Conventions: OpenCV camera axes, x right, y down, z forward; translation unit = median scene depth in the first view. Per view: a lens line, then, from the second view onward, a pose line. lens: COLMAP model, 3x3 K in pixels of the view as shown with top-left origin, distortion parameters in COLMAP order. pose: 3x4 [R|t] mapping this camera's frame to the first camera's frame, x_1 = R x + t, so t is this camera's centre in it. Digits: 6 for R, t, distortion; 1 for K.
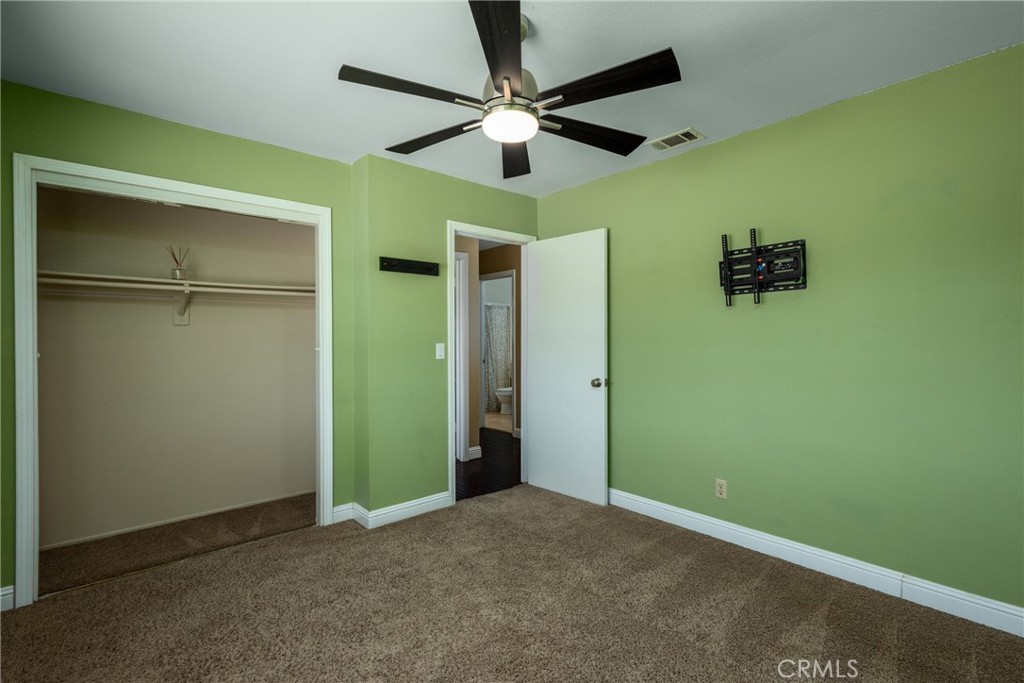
lens RADIAL K [[468.6, 0, 508.8], [0, 468.6, 339.4], [0, 0, 1]] dist [0.010277, -0.003734]
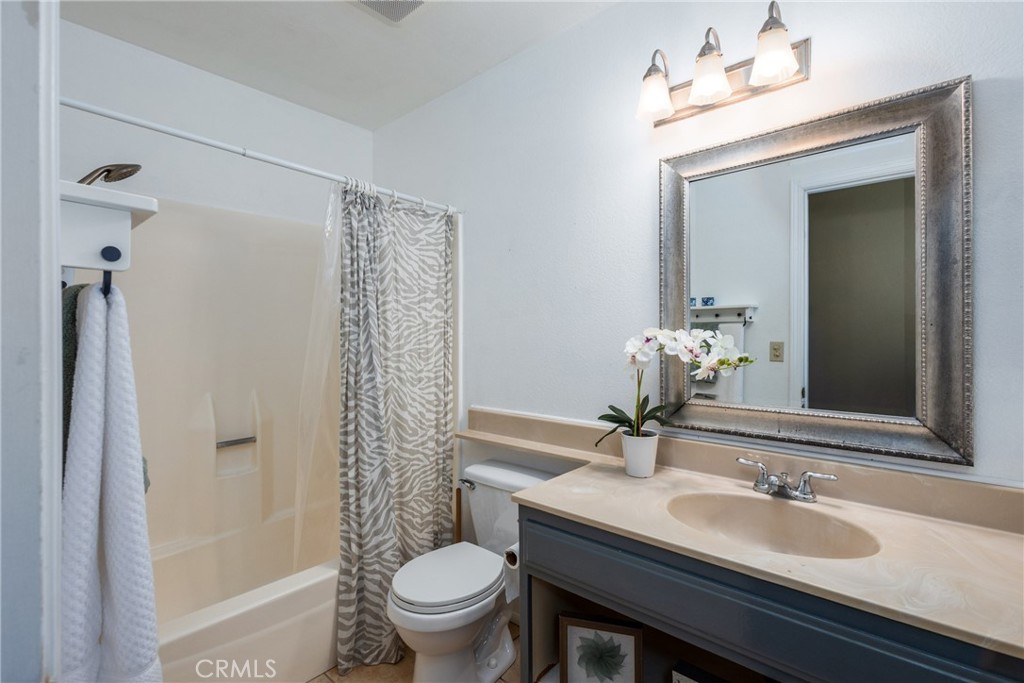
lens RADIAL K [[468.6, 0, 508.8], [0, 468.6, 339.4], [0, 0, 1]] dist [0.010277, -0.003734]
pose [[0.991549, -0.000550, 0.129733, -0.002306], [0.000544, 1.000000, 0.000086, 0.000637], [-0.129733, -0.000014, 0.991549, 0.759468]]
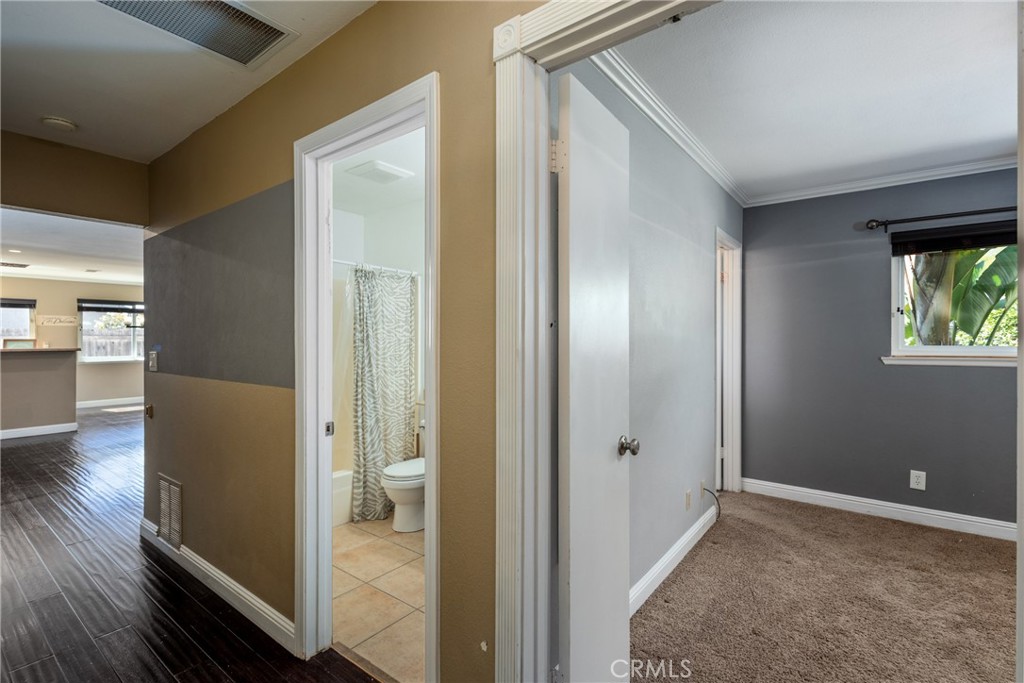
lens RADIAL K [[468.6, 0, 508.8], [0, 468.6, 339.4], [0, 0, 1]] dist [0.010277, -0.003734]
pose [[0.979767, 0.002060, 0.200130, -0.000942], [-0.001259, 0.999991, -0.004131, -0.007112], [-0.200136, 0.003795, 0.979761, 0.551359]]
